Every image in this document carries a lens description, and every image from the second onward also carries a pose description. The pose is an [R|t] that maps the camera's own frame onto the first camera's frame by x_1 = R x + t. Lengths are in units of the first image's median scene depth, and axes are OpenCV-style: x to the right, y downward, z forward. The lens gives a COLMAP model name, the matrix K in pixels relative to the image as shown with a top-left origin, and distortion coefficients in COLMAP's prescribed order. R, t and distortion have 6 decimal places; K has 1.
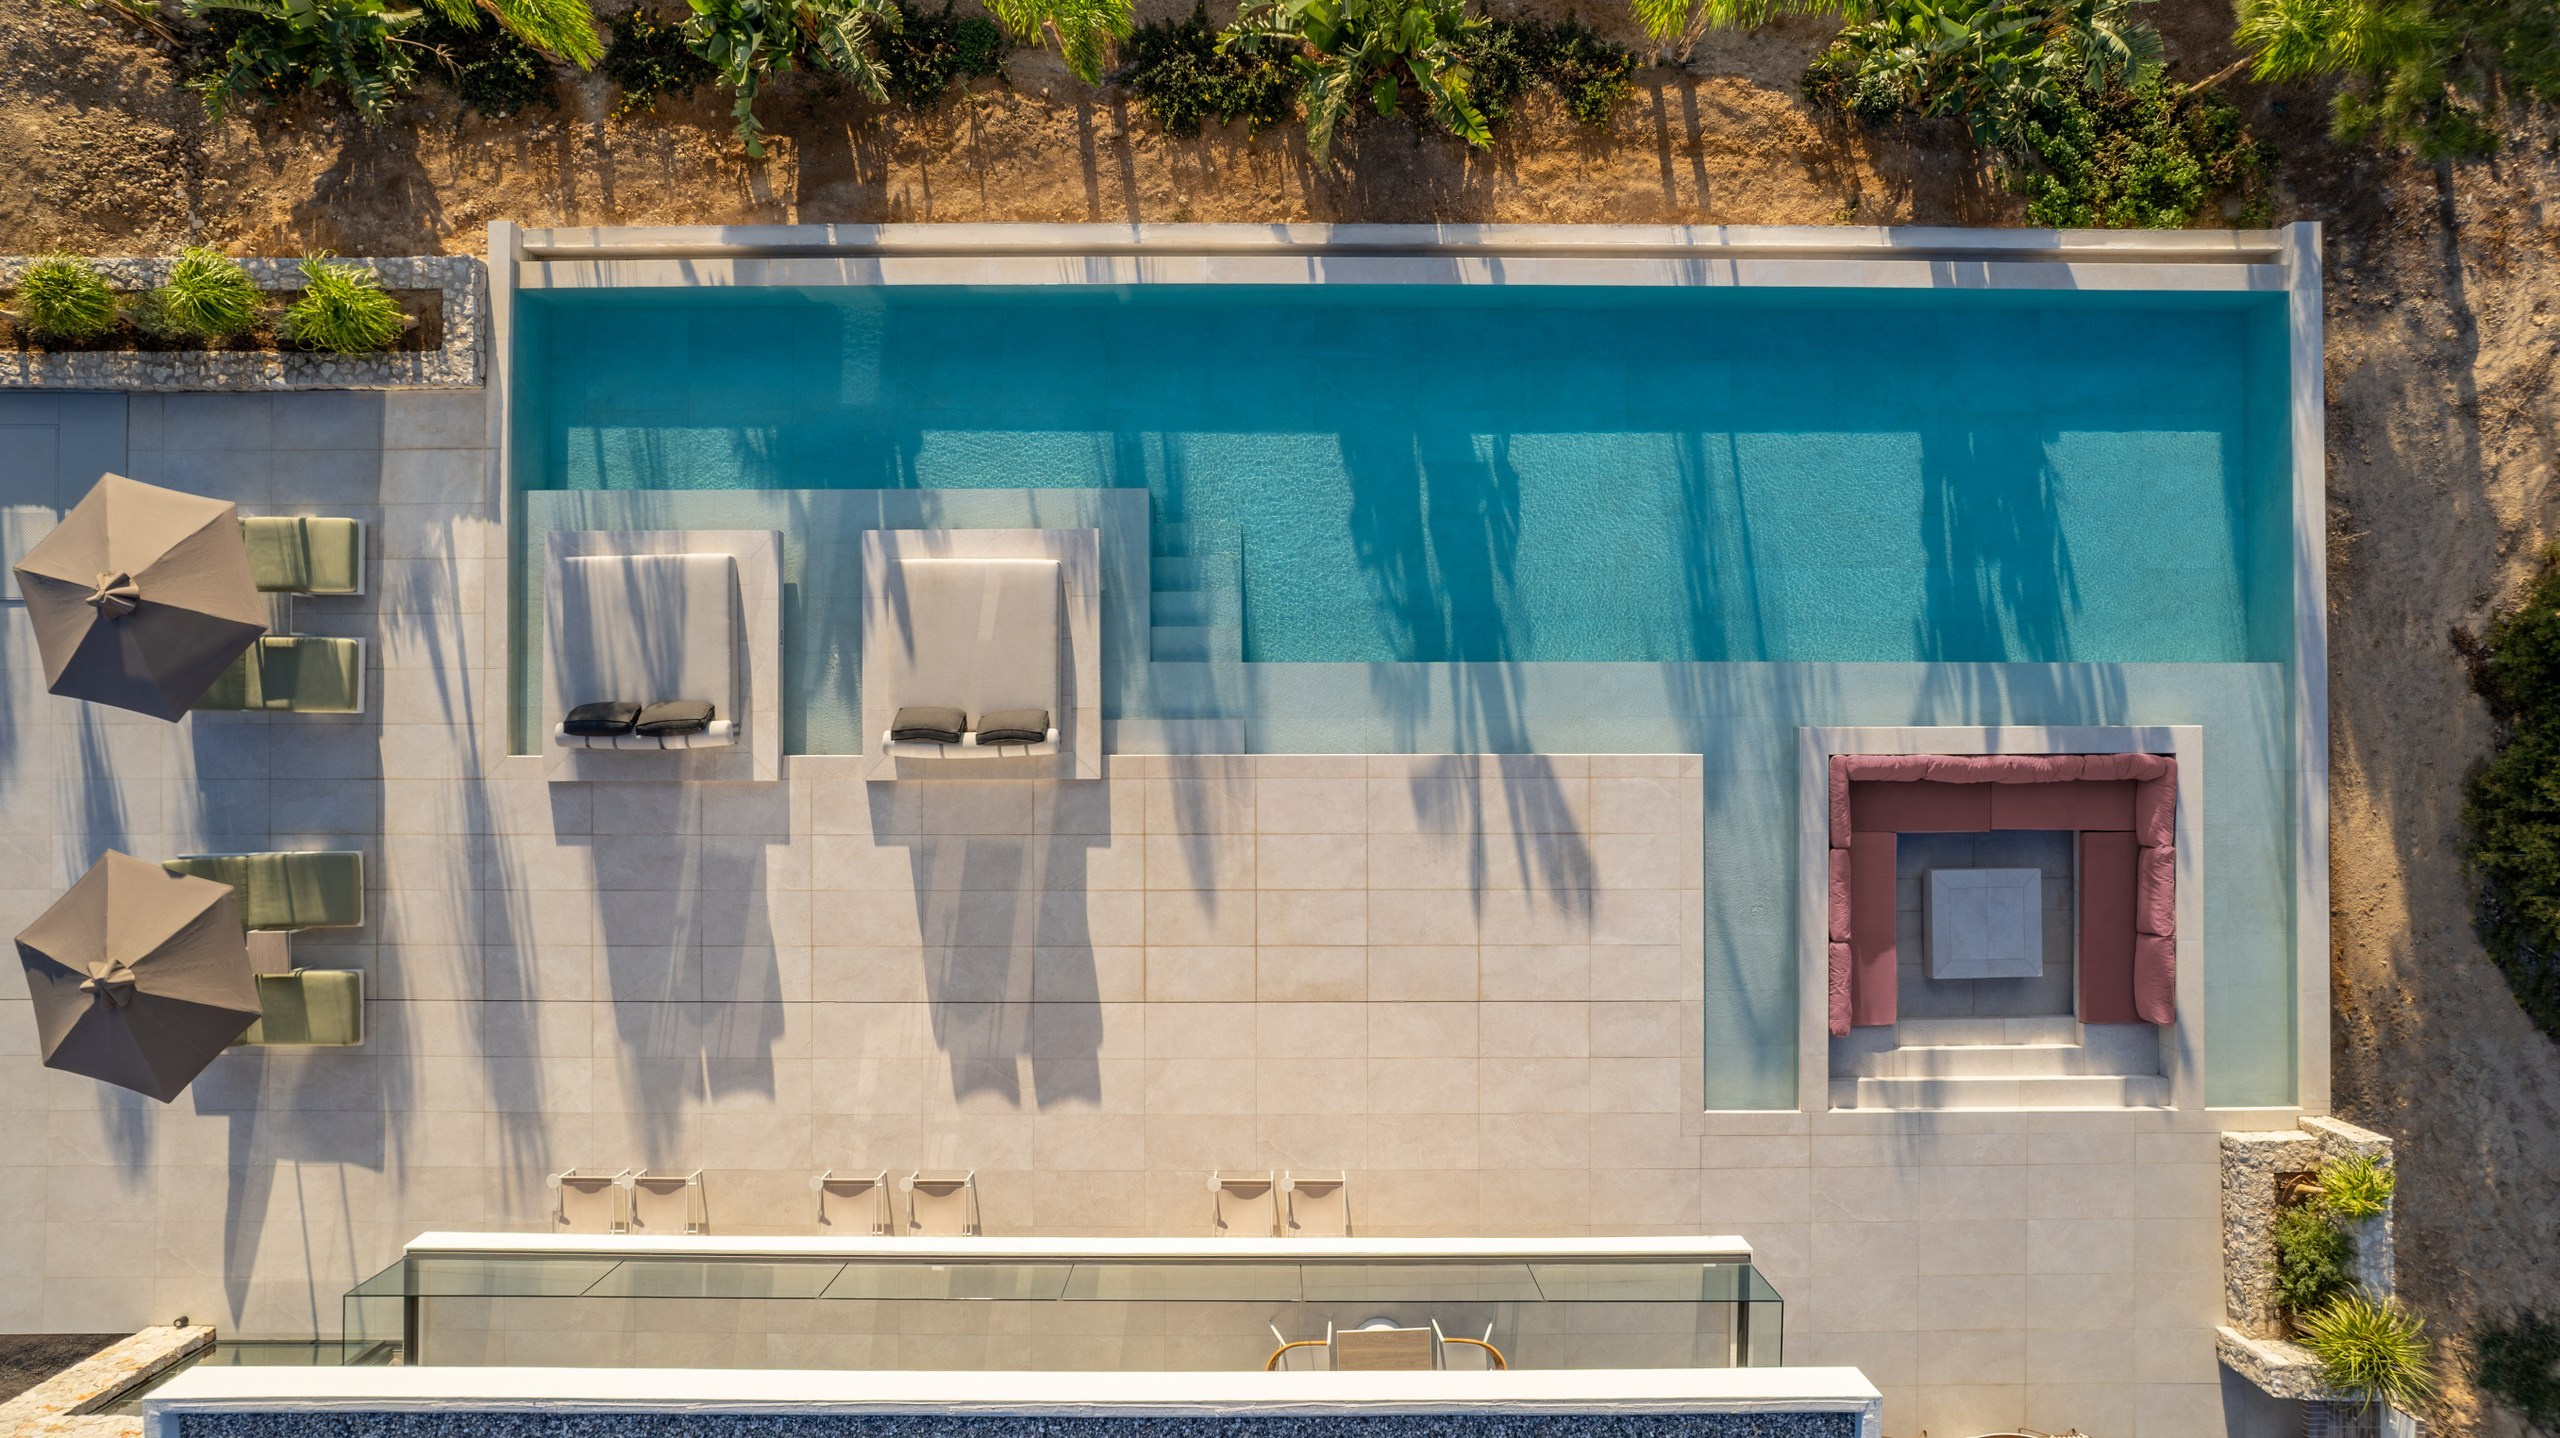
lens RADIAL K [[1700.4, 0, 1300.1], [0, 1700.4, 678.2], [0, 0, 1]] dist [-0.072962, 0.079563]
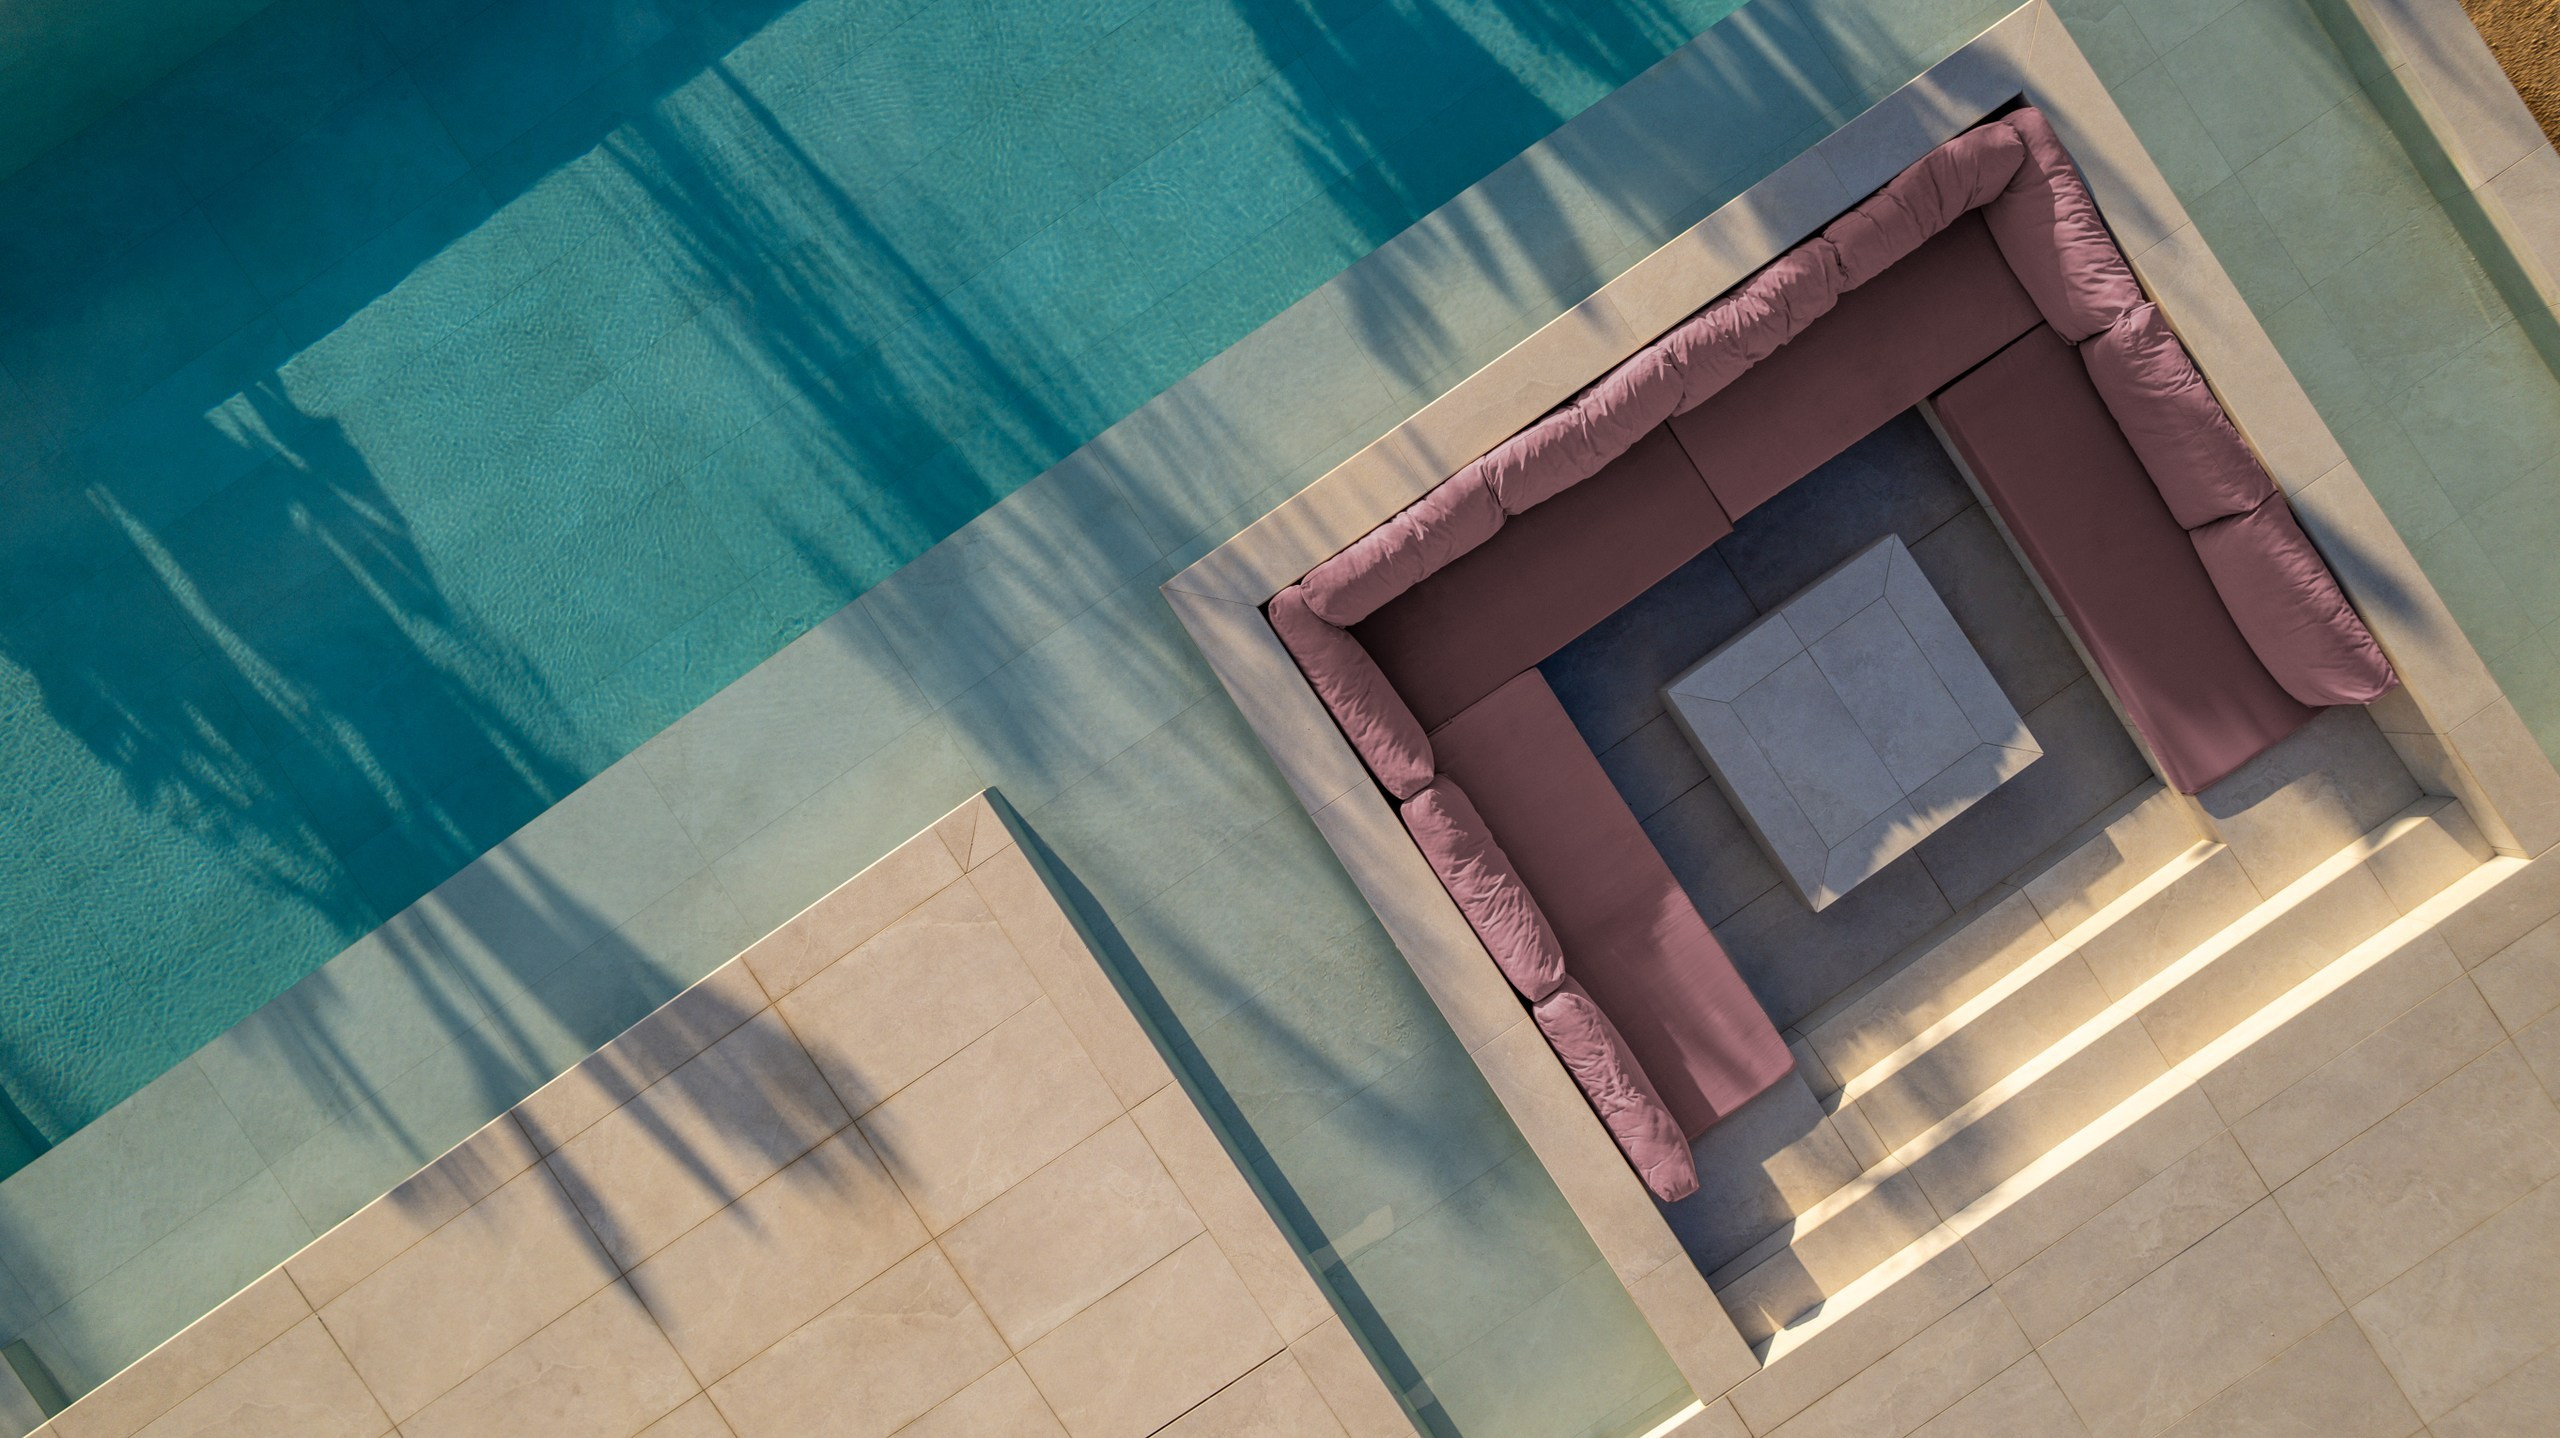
lens RADIAL K [[1803.6, 0, 1149.8], [0, 1803.6, 676.1], [0, 0, 1]] dist [-0.071243, 0.057960]
pose [[0.828754, -0.558423, -0.036471, 0.293073], [0.559332, 0.828641, 0.022388, 0.034318], [0.017720, -0.038954, 0.999084, 0.577367]]
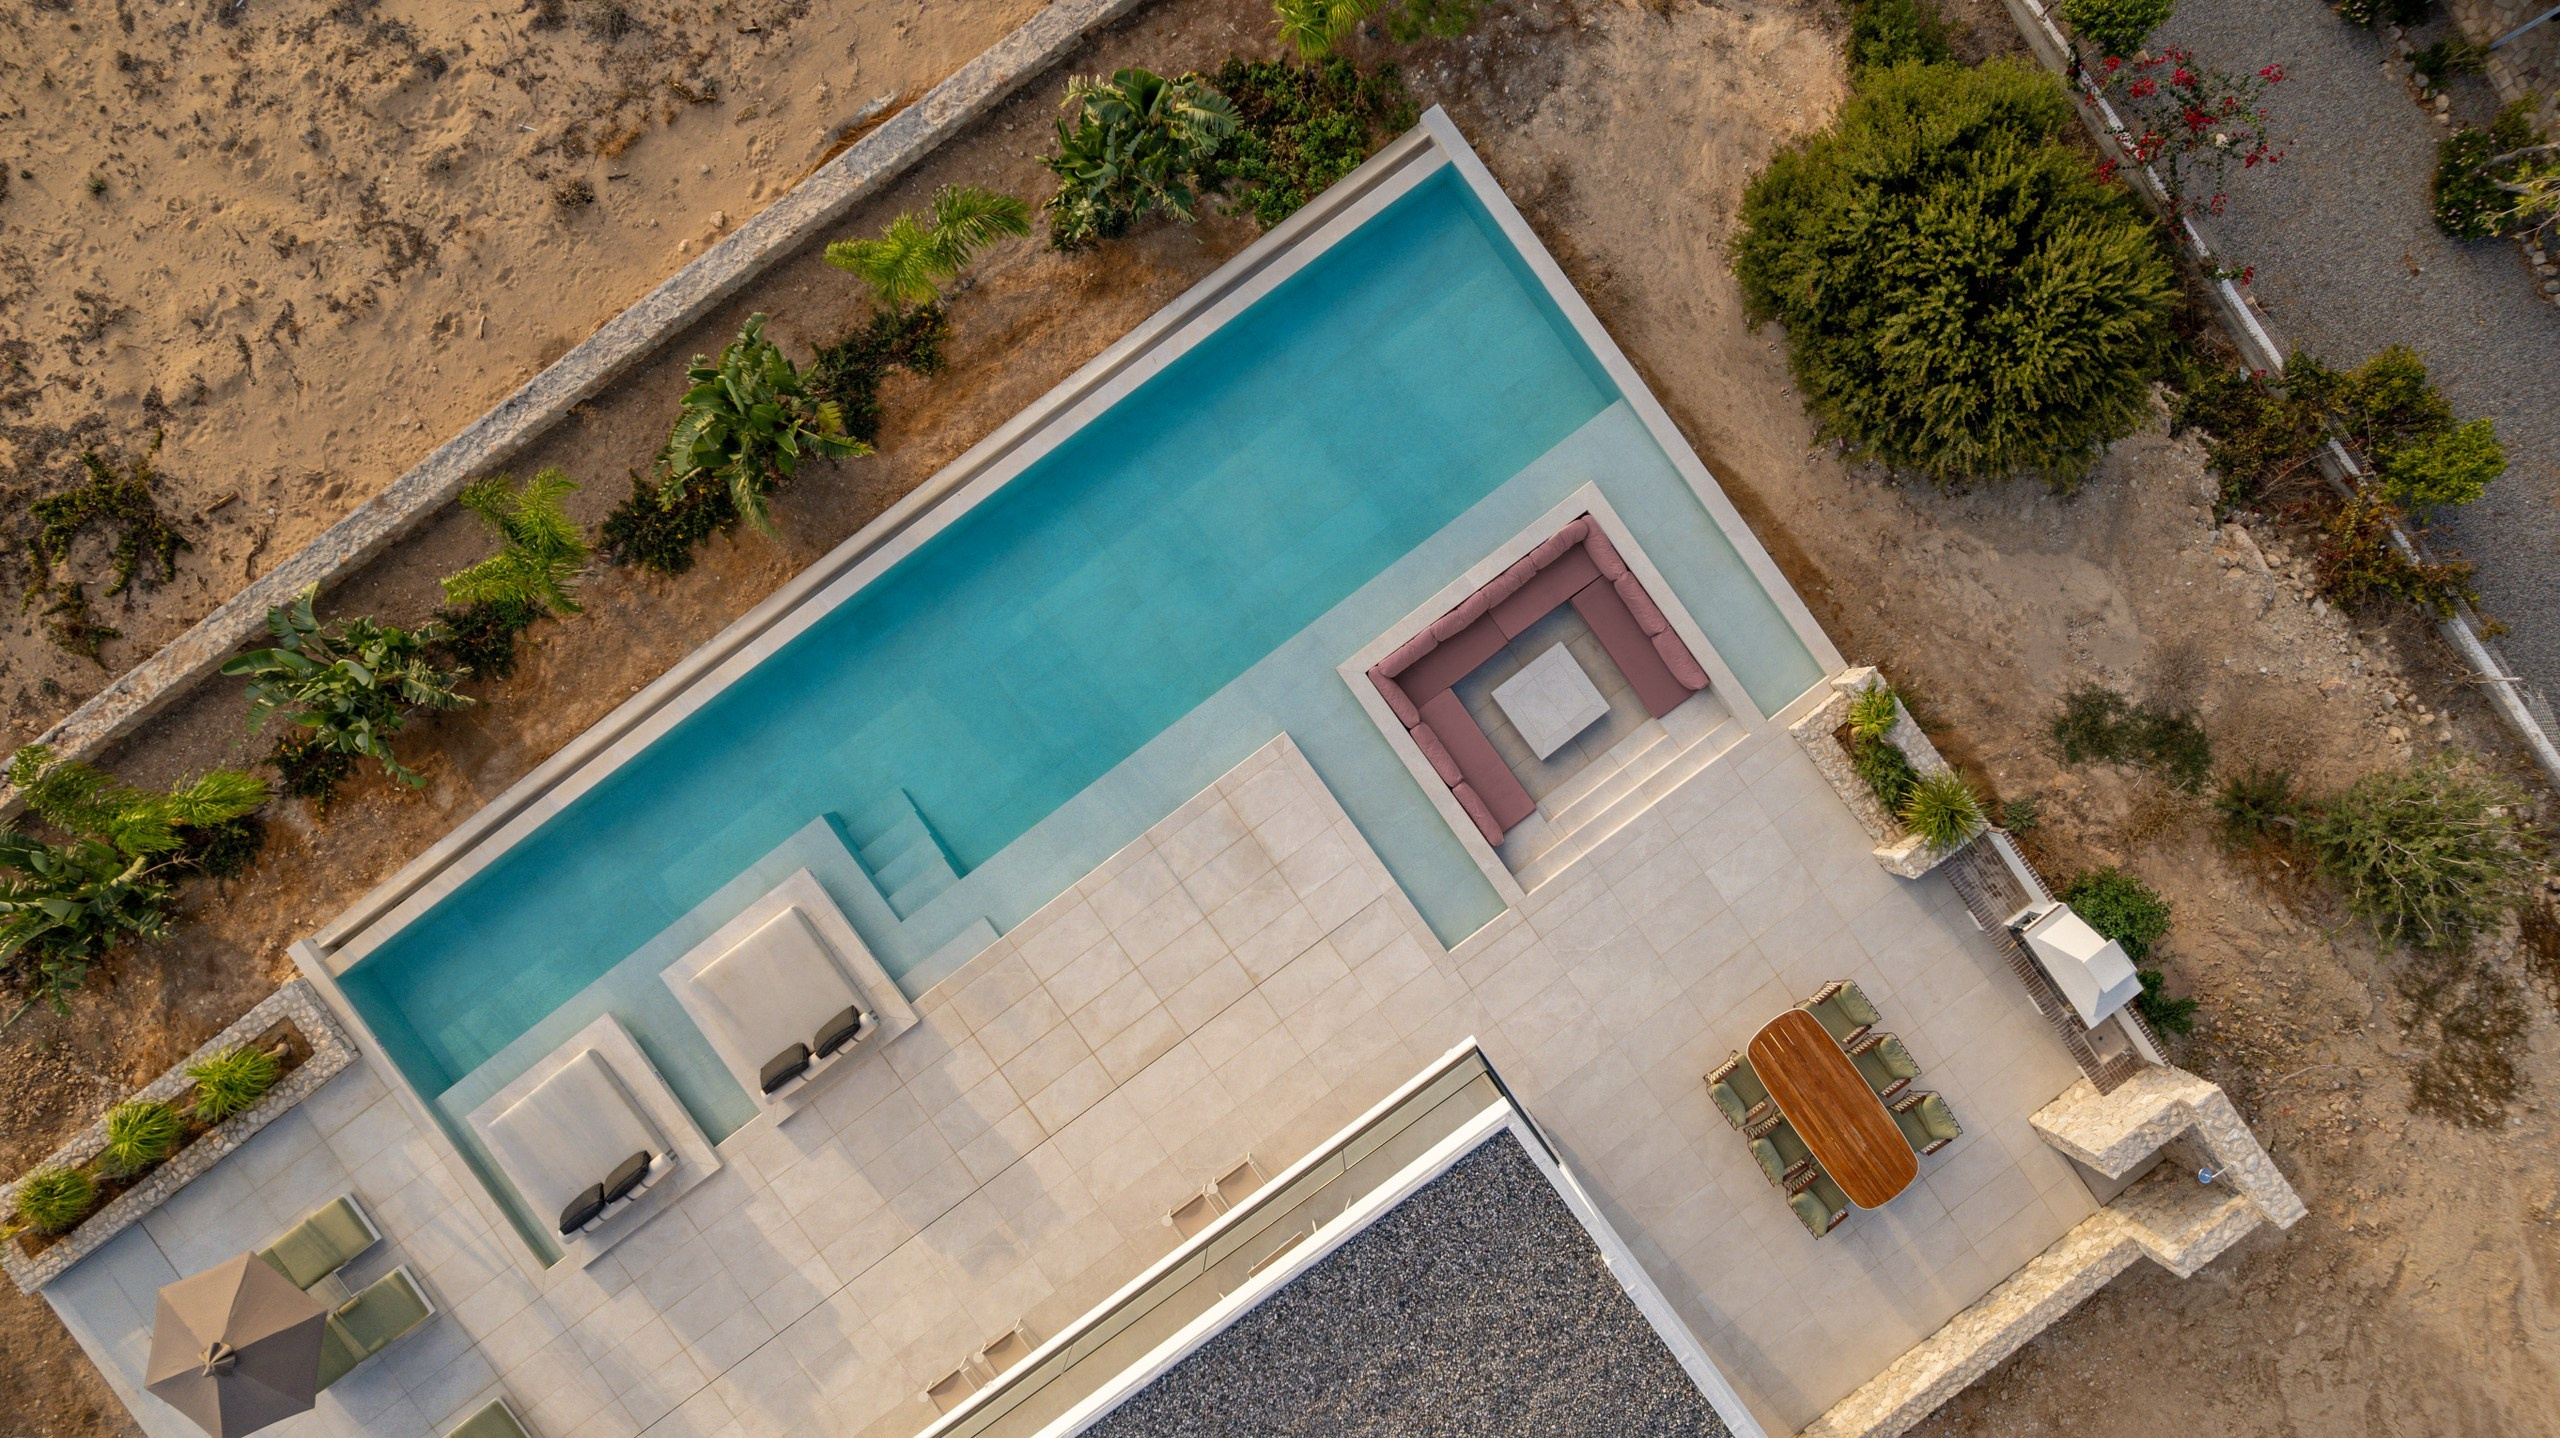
lens RADIAL K [[1700.4, 0, 1300.1], [0, 1700.4, 678.2], [0, 0, 1]] dist [-0.072962, 0.079563]
pose [[0.807728, -0.589553, -0.001649, 0.267204], [0.589508, 0.807624, 0.014975, -0.000042], [-0.007497, -0.013068, 0.999887, -0.287327]]
